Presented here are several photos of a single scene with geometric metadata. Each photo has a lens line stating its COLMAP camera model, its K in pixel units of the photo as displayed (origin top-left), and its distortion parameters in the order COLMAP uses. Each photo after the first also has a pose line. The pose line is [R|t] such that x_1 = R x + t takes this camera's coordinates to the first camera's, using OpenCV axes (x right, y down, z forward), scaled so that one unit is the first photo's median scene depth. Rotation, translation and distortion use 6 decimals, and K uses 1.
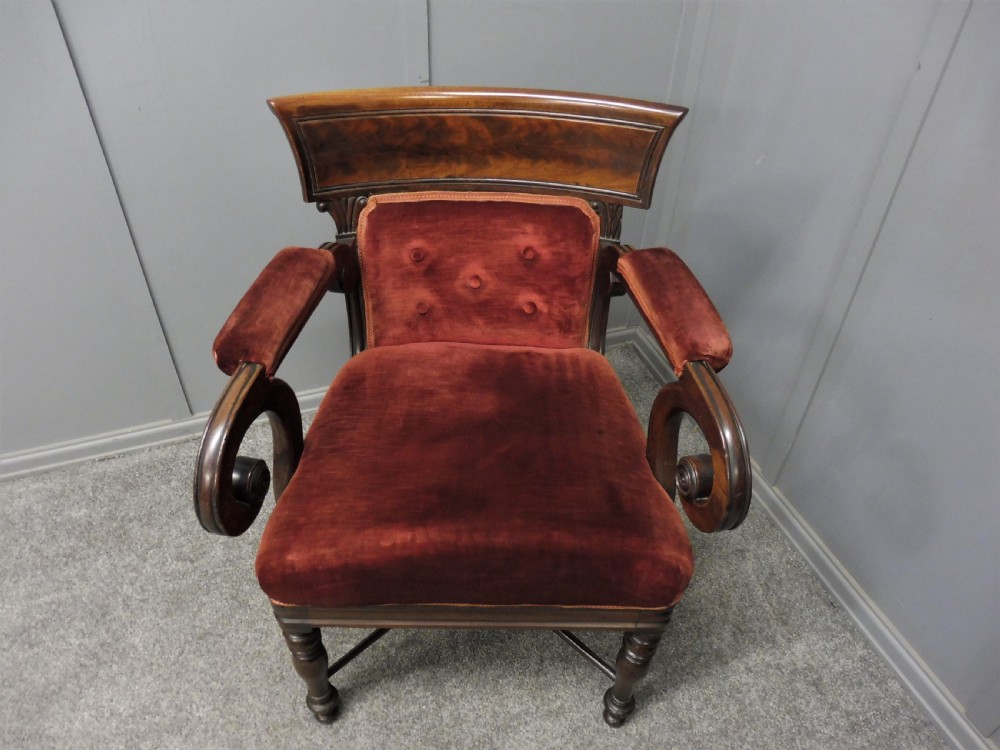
lens RADIAL K [[736.2, 0, 504.2], [0, 736.2, 382.2], [0, 0, 1]] dist [-0.075040, 0.052771]
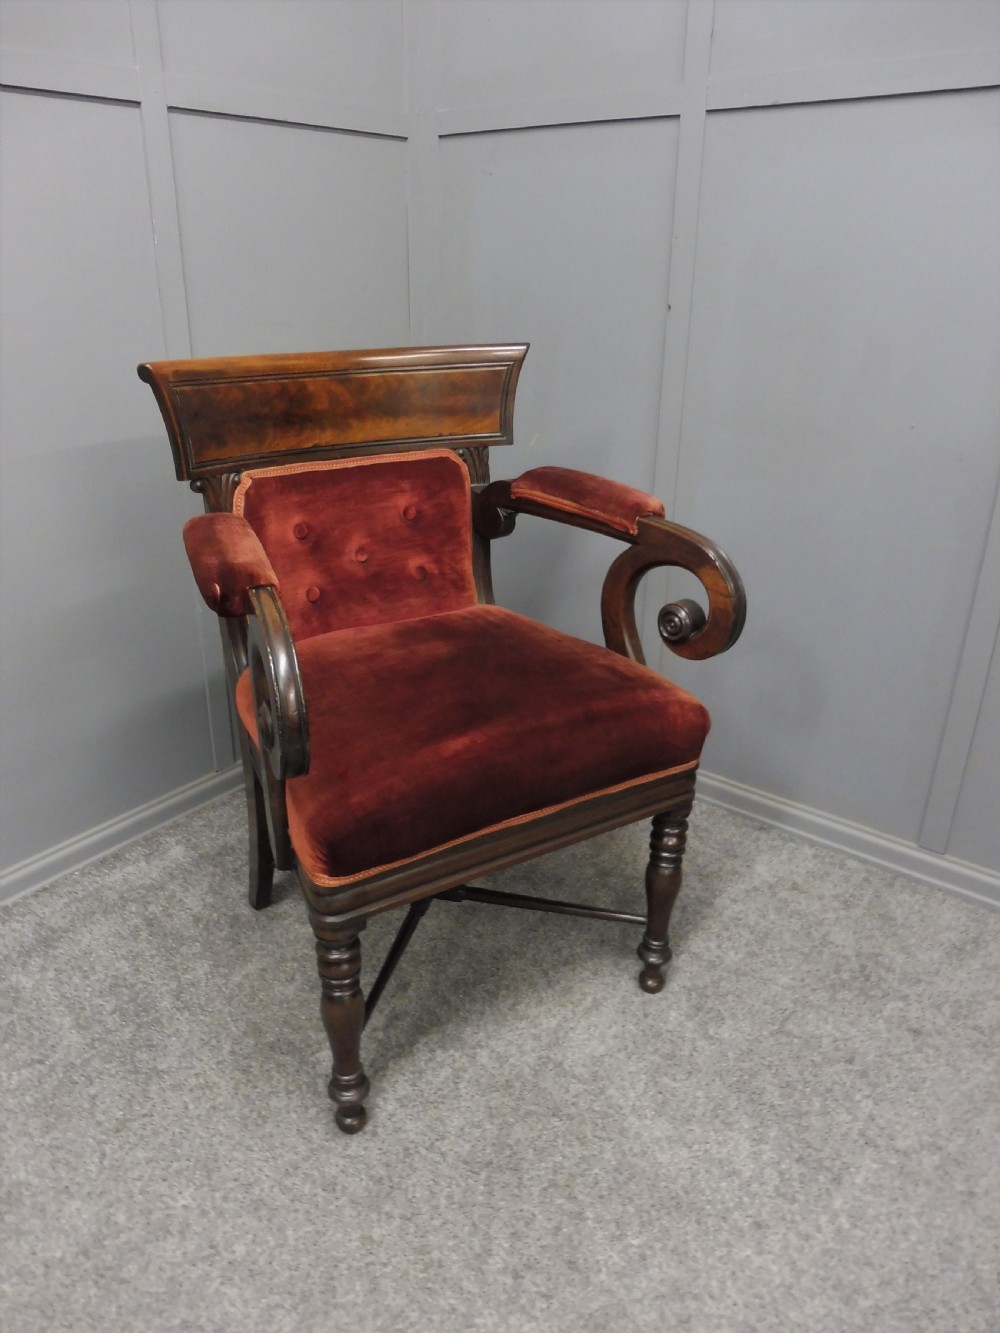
lens RADIAL K [[981.1, 0, 496.9], [0, 981.1, 670.9], [0, 0, 1]] dist [-0.049920, 0.011684]
pose [[0.853905, -0.230031, 0.466831, -0.496680], [0.351038, 0.916810, -0.190345, 0.287403], [-0.384210, 0.326412, 0.863619, -0.075746]]
